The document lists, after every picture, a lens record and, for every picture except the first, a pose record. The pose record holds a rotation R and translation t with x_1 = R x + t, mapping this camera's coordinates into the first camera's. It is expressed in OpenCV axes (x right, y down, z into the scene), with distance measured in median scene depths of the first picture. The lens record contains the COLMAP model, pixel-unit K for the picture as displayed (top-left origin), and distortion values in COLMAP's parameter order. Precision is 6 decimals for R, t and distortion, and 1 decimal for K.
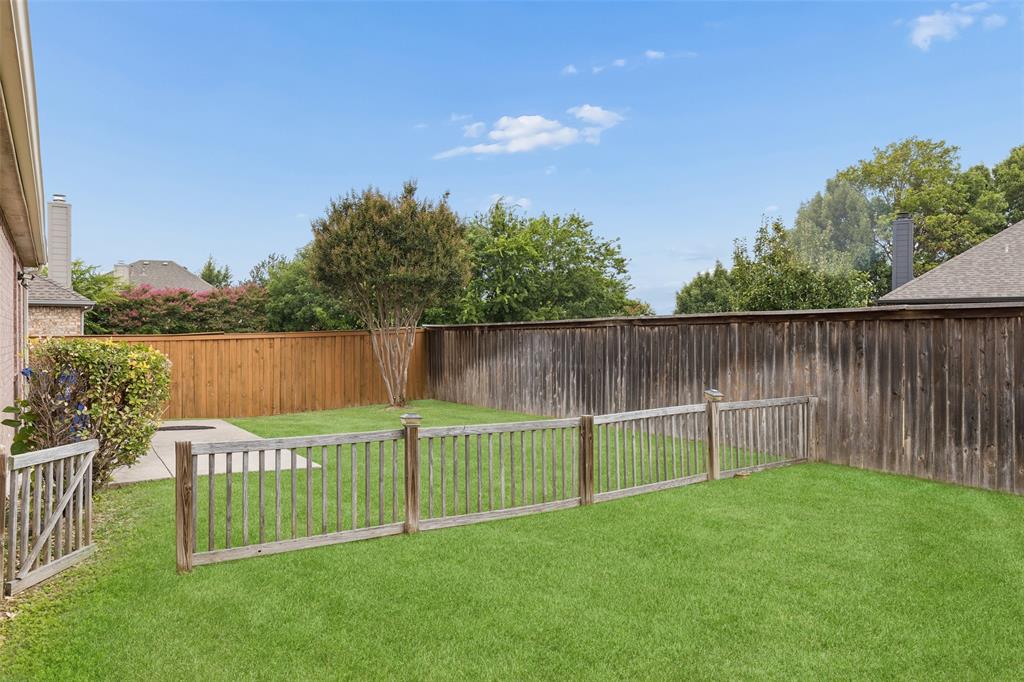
lens RADIAL K [[709.9, 0, 512.4], [0, 709.9, 337.2], [0, 0, 1]] dist [0.001507, -0.001115]
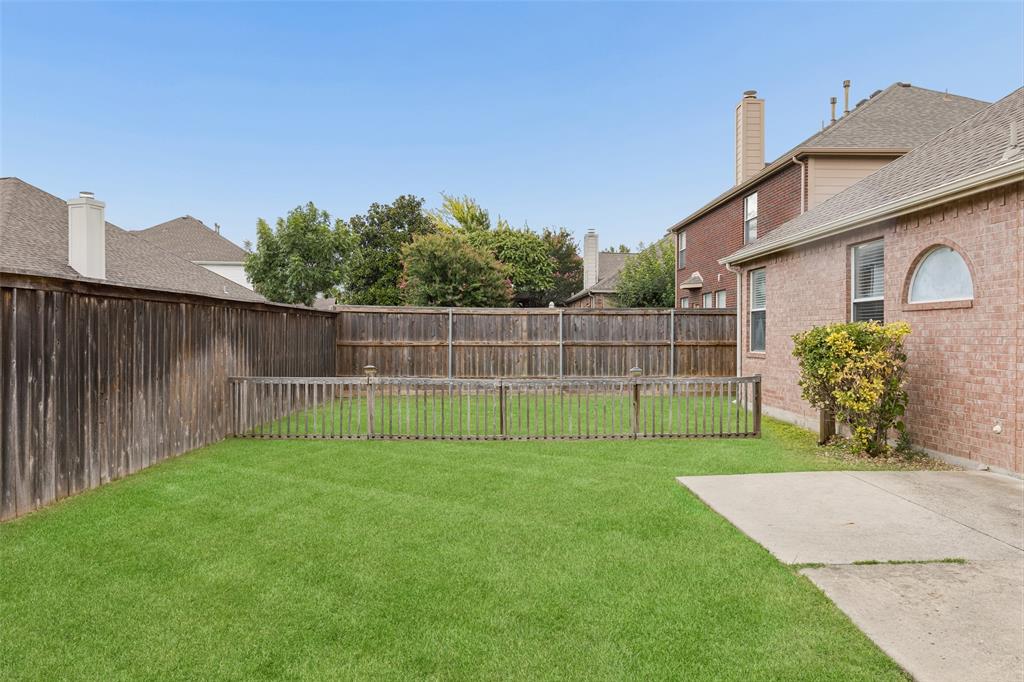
lens RADIAL K [[709.9, 0, 515.8], [0, 709.9, 337.1], [0, 0, 1]] dist [0.001507, -0.001115]
pose [[-0.856357, -0.002656, 0.516378, -0.440013], [0.000170, 0.999985, 0.005426, 0.014675], [-0.516385, 0.004734, -0.856343, 1.493478]]
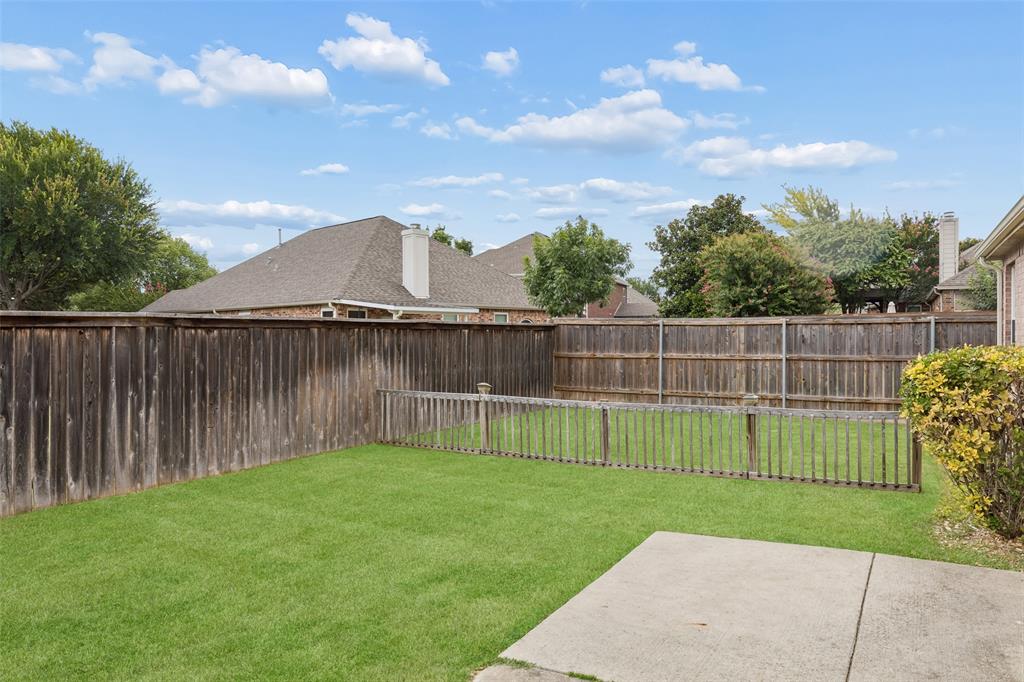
lens RADIAL K [[709.9, 0, 515.2], [0, 709.9, 337.5], [0, 0, 1]] dist [0.001507, -0.001115]
pose [[-0.478331, -0.000448, 0.878179, -0.675095], [0.005059, 0.999982, 0.003266, -0.008724], [-0.878165, 0.006005, -0.478320, 1.214665]]
